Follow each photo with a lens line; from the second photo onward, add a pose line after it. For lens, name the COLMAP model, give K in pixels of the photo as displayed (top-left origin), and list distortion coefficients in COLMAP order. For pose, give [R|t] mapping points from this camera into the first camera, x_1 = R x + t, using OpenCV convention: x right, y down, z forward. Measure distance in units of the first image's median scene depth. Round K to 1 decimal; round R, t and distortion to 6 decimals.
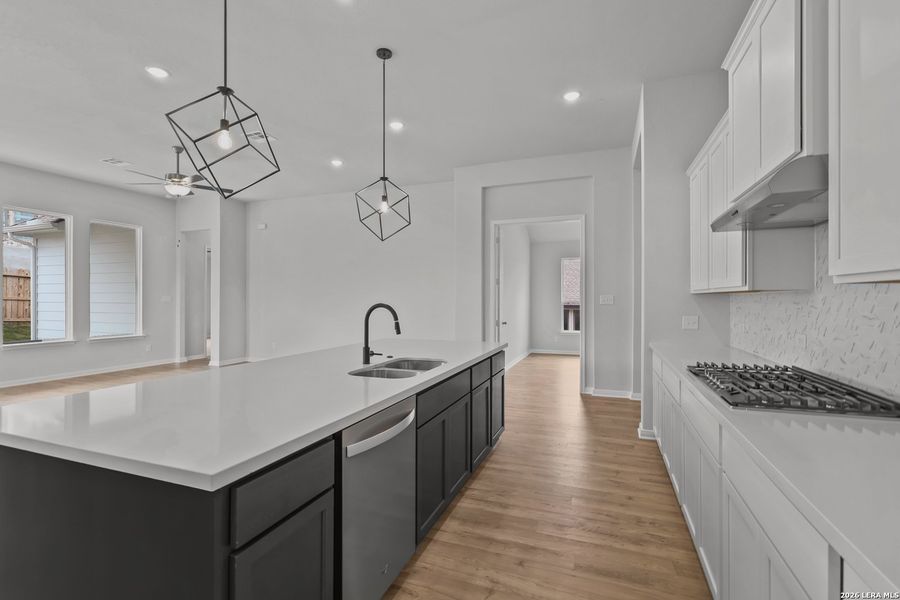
lens RADIAL K [[415.6, 0, 447.9], [0, 415.6, 298.2], [0, 0, 1]] dist [-0.005002, 0.001247]
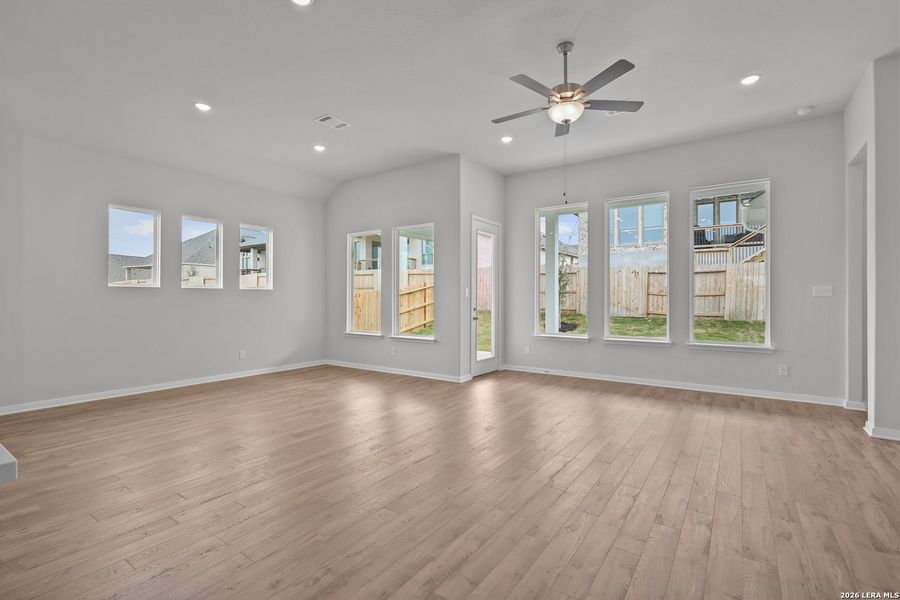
lens RADIAL K [[415.6, 0, 454.3], [0, 415.6, 297.0], [0, 0, 1]] dist [-0.005002, 0.001247]
pose [[-0.241405, -0.002382, -0.970422, 0.003769], [-0.000879, 0.999997, -0.002236, 0.037839], [0.970424, 0.000313, -0.241406, 2.361645]]
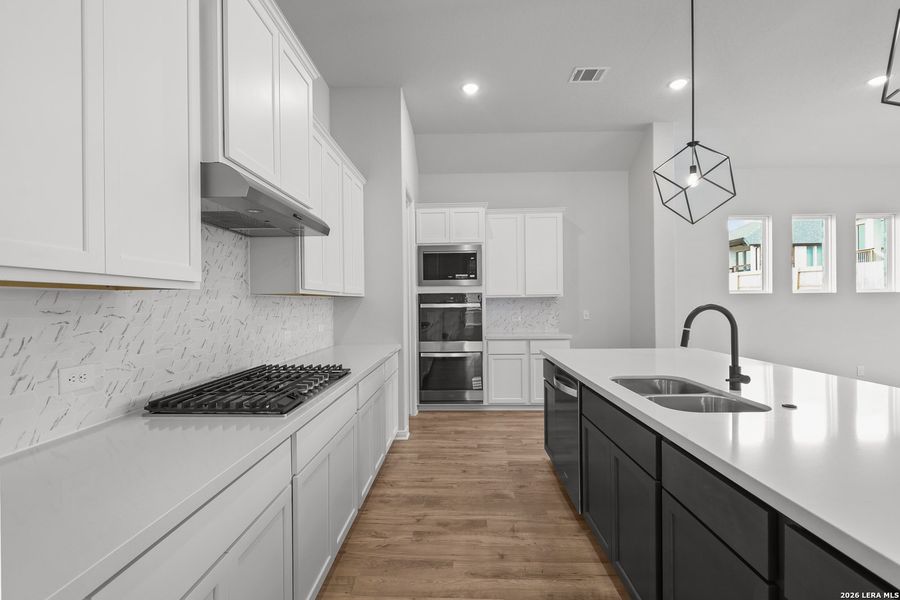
lens RADIAL K [[415.6, 0, 446.8], [0, 415.6, 305.0], [0, 0, 1]] dist [-0.005002, 0.001247]
pose [[-0.945685, 0.014289, -0.324769, 0.571438], [0.011956, 0.999886, 0.009176, 0.002566], [0.324863, 0.004795, -0.945749, 1.744829]]
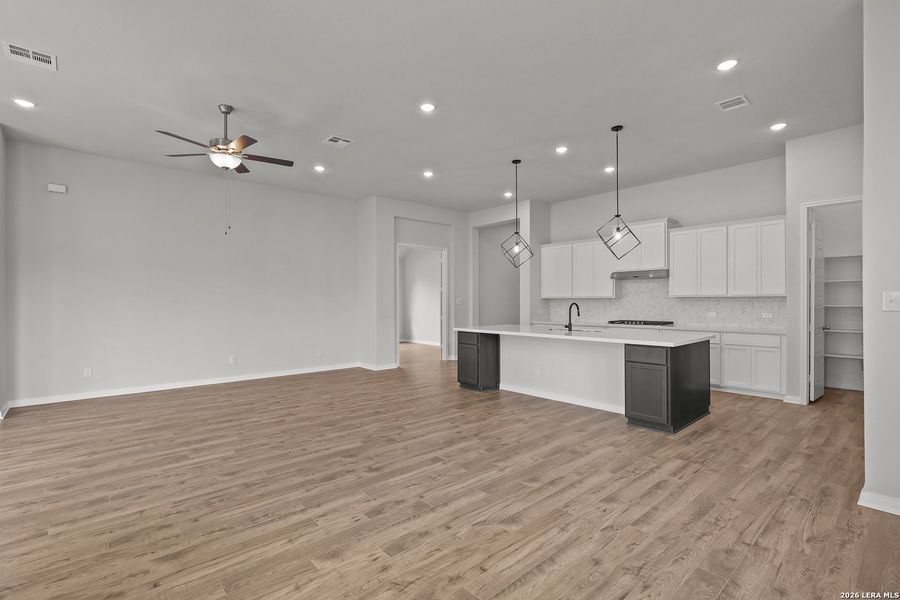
lens RADIAL K [[415.6, 0, 447.2], [0, 415.6, 300.6], [0, 0, 1]] dist [-0.005002, 0.001247]
pose [[0.464274, 0.002686, 0.885688, -2.746883], [0.002589, 0.999987, -0.004390, 0.011863], [-0.885688, 0.004331, 0.464261, 0.656279]]
